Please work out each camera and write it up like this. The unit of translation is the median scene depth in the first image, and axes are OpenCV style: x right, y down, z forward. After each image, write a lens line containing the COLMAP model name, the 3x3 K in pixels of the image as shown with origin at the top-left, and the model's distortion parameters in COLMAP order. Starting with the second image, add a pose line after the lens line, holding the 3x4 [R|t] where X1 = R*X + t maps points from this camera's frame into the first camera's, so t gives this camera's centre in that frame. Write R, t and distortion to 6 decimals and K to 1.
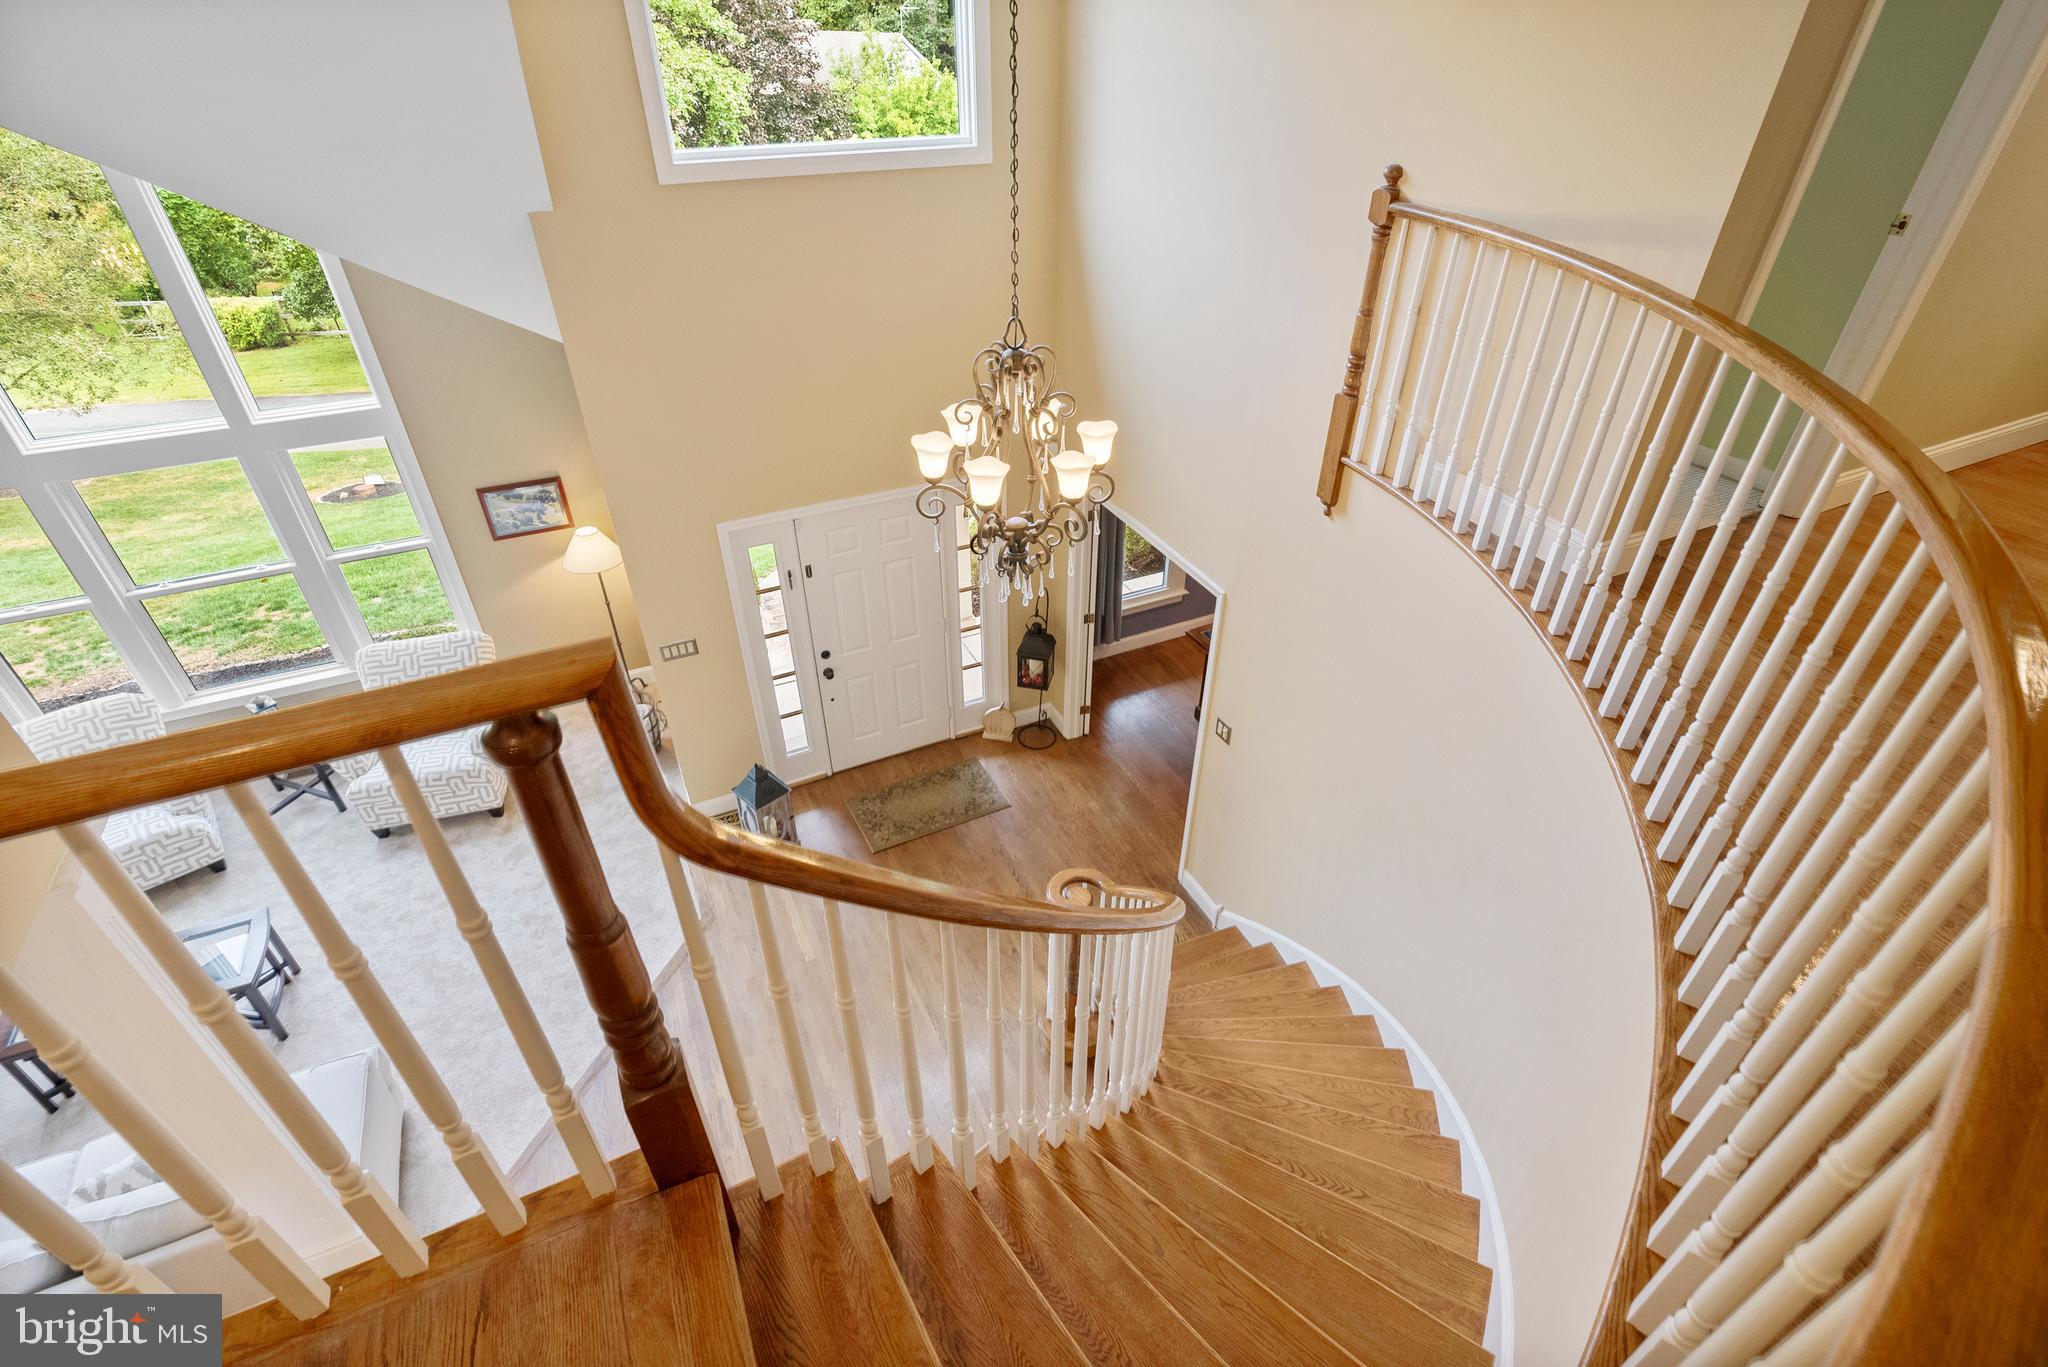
lens RADIAL K [[957.7, 0, 1010.7], [0, 957.7, 669.5], [0, 0, 1]] dist [-0.006343, 0.003104]
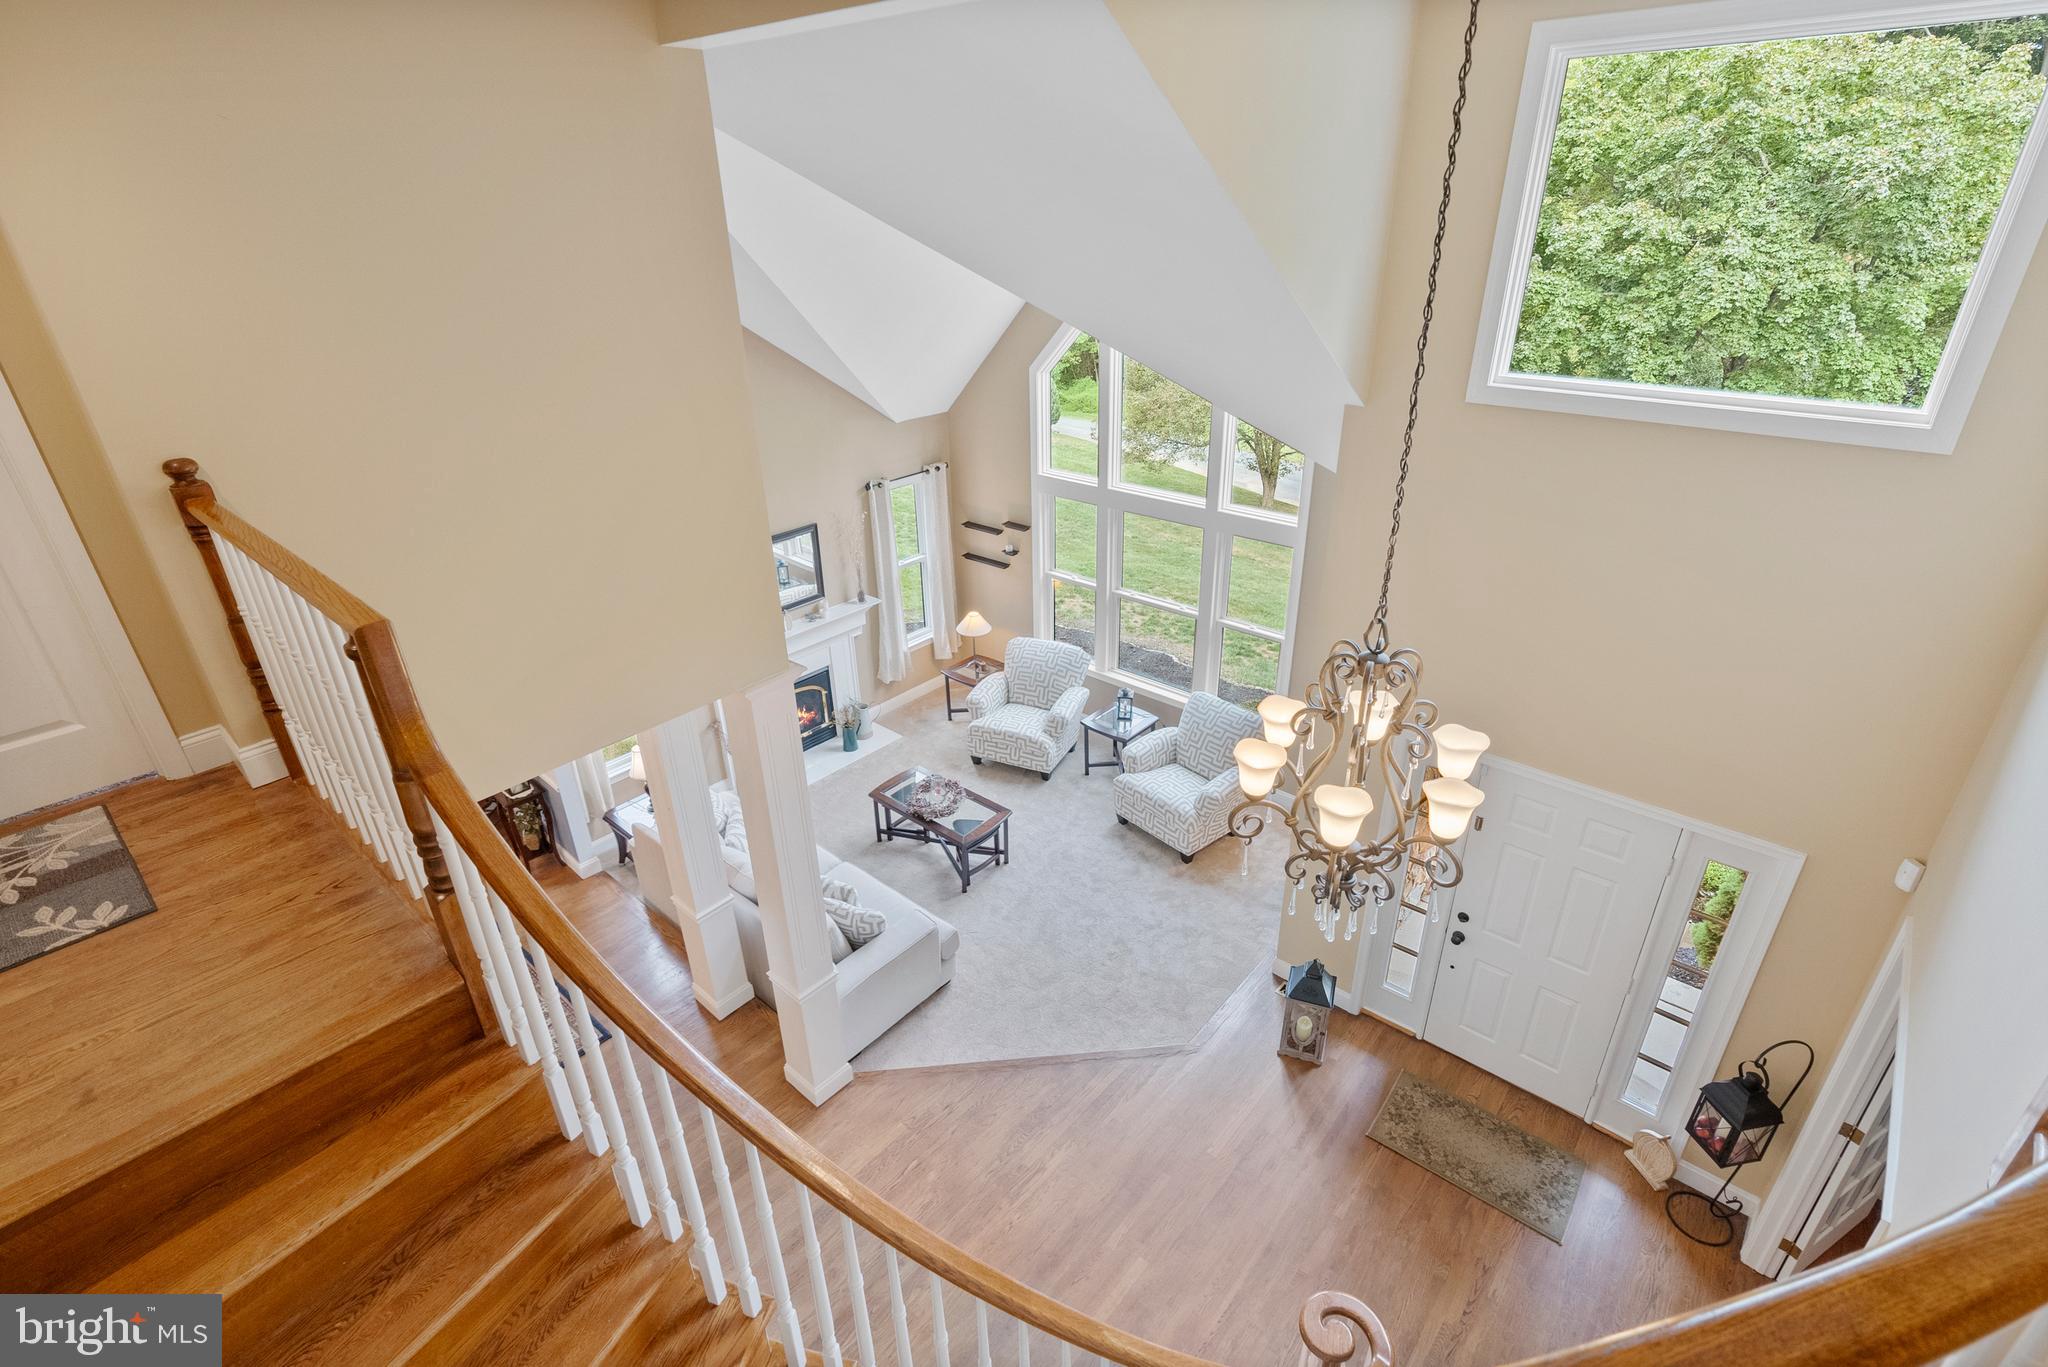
lens RADIAL K [[957.7, 0, 1023.5], [0, 957.7, 686.7], [0, 0, 1]] dist [-0.006343, 0.003104]
pose [[0.409135, 0.413203, -0.813555, 0.247991], [-0.511736, 0.842087, 0.170343, -0.128040], [0.755470, 0.346632, 0.555978, 0.141398]]
